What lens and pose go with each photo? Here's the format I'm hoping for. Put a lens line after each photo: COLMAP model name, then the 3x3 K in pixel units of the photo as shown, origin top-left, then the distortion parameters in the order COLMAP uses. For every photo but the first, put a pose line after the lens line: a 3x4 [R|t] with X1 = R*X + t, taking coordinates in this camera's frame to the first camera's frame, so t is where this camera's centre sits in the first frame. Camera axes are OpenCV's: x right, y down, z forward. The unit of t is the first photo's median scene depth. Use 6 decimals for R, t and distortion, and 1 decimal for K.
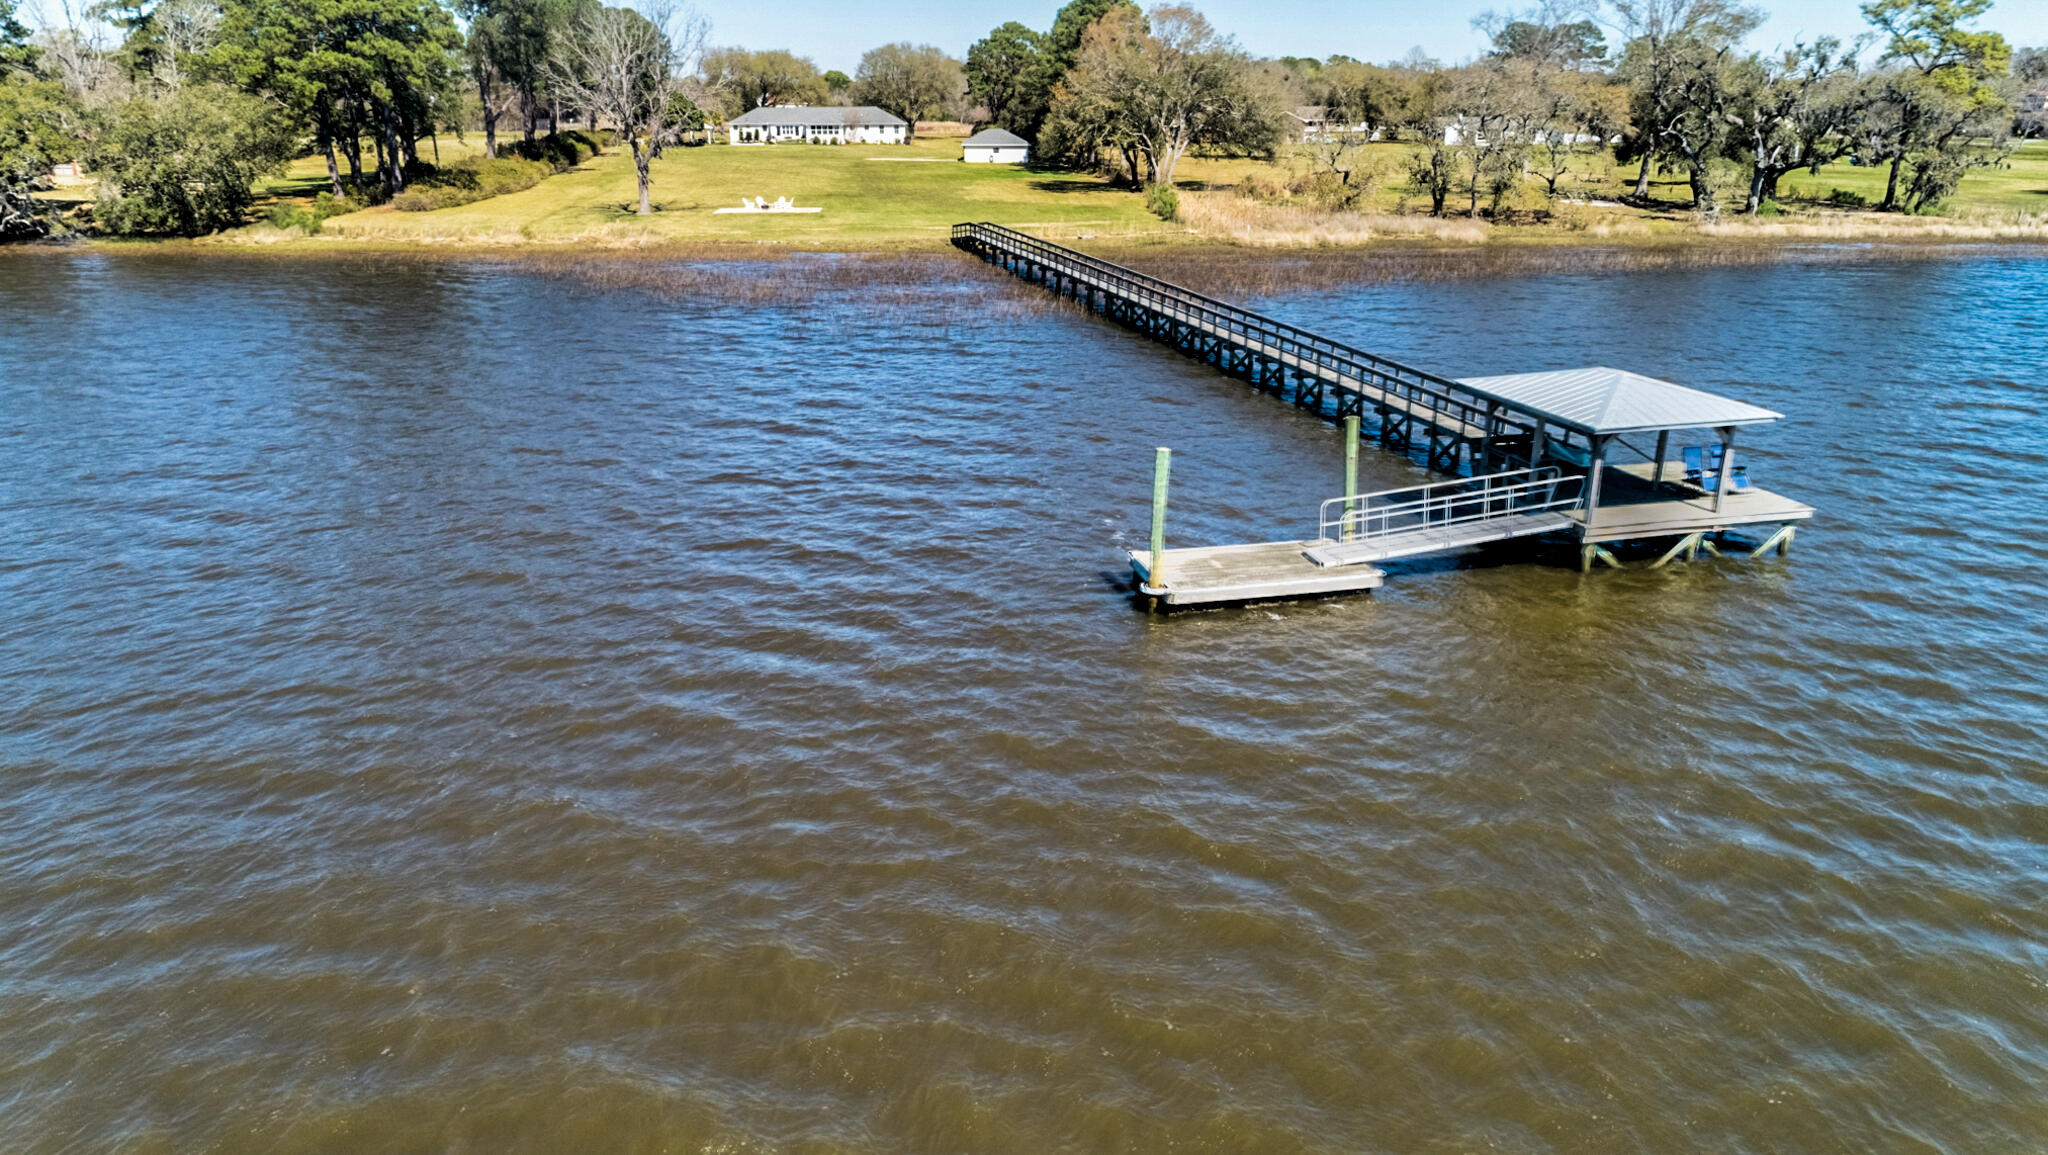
lens RADIAL K [[1380.7, 0, 1024.0], [0, 1380.7, 577.5], [0, 0, 1]] dist [0.014347, 0.004702]
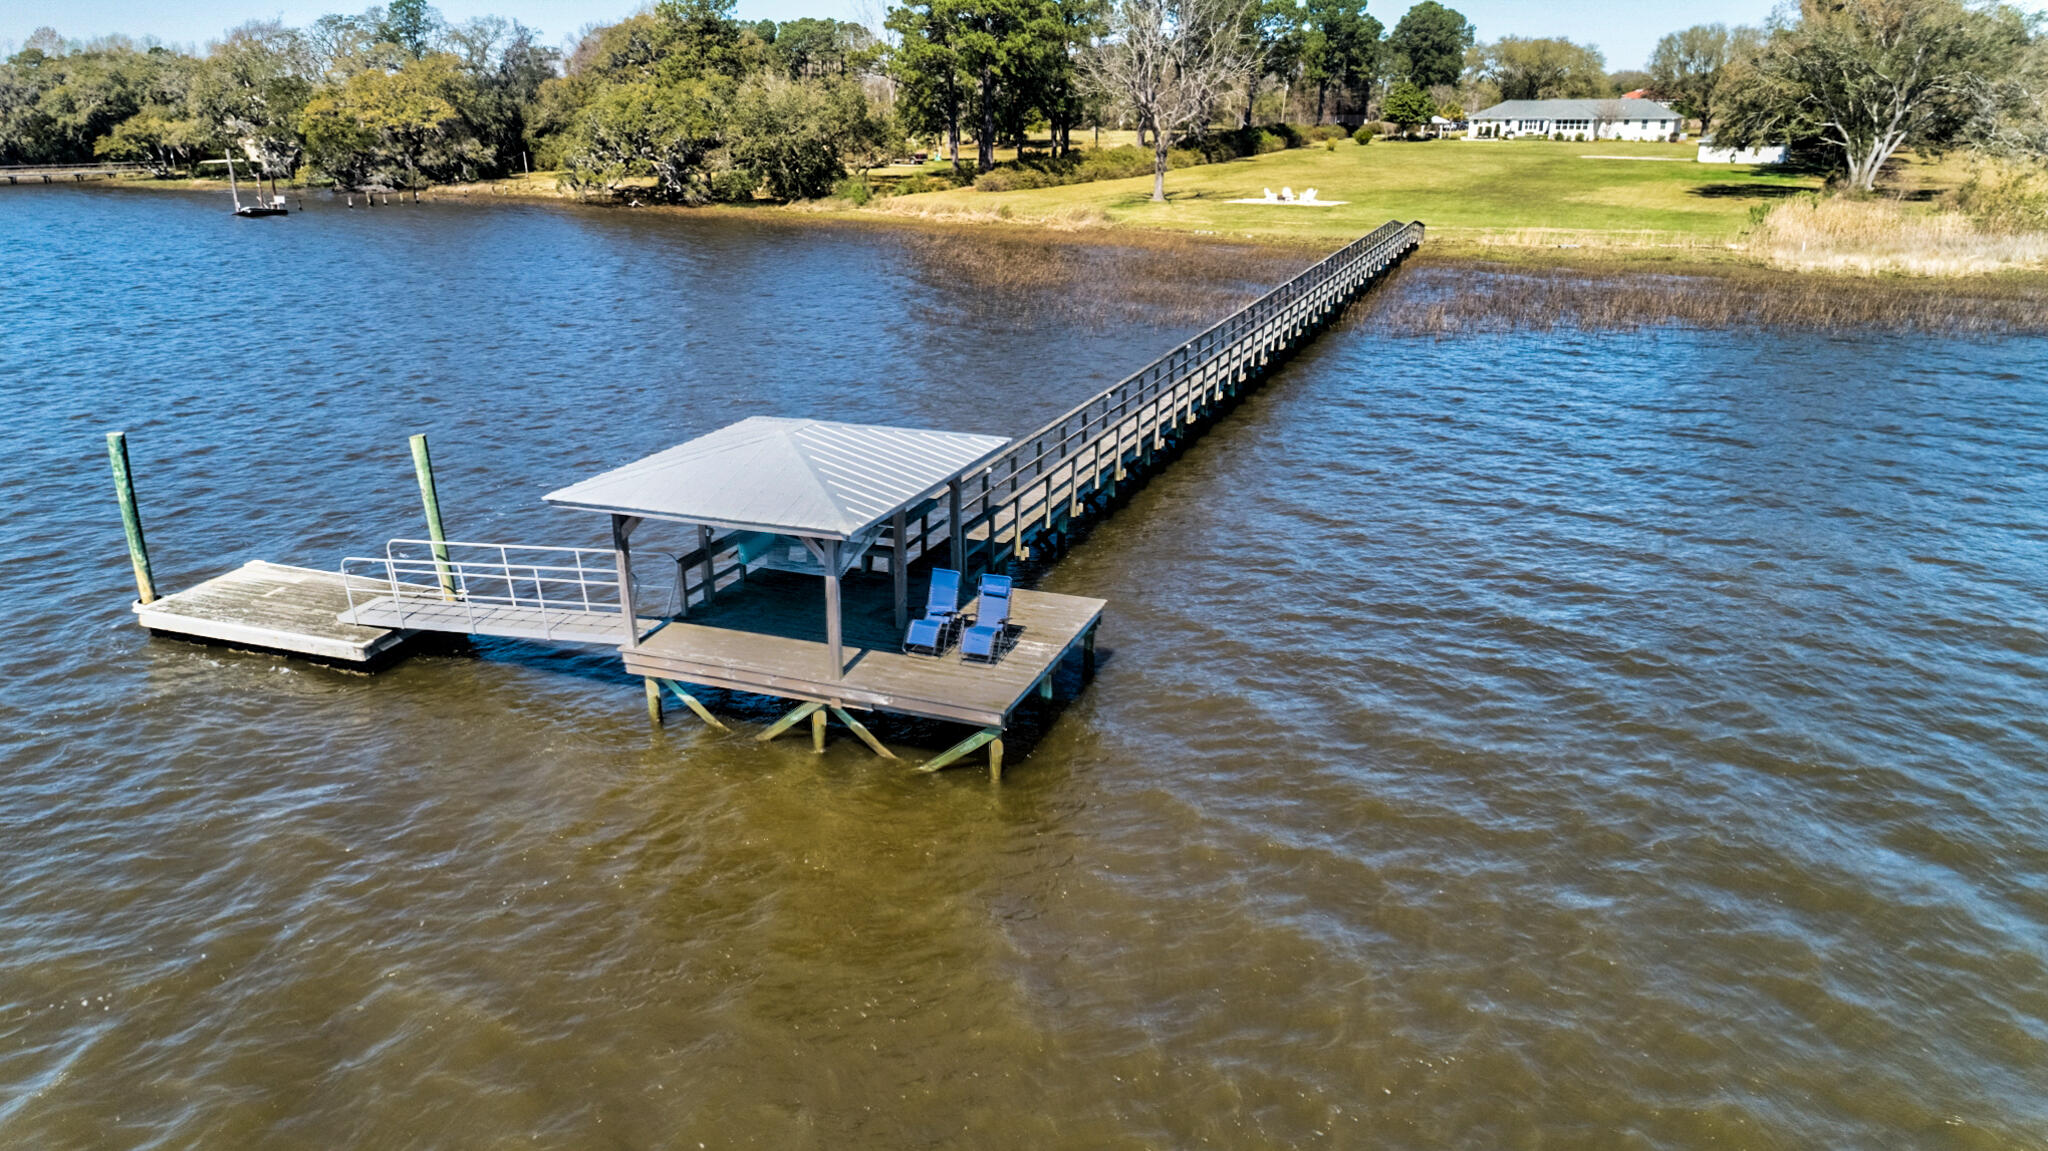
lens RADIAL K [[1380.7, 0, 1024.0], [0, 1380.7, 575.5], [0, 0, 1]] dist [0.014347, 0.004702]
pose [[0.803704, 0.191632, -0.563327, 0.132419], [-0.193341, 0.979454, 0.057347, -0.020819], [0.562743, 0.062824, 0.824241, 0.079558]]
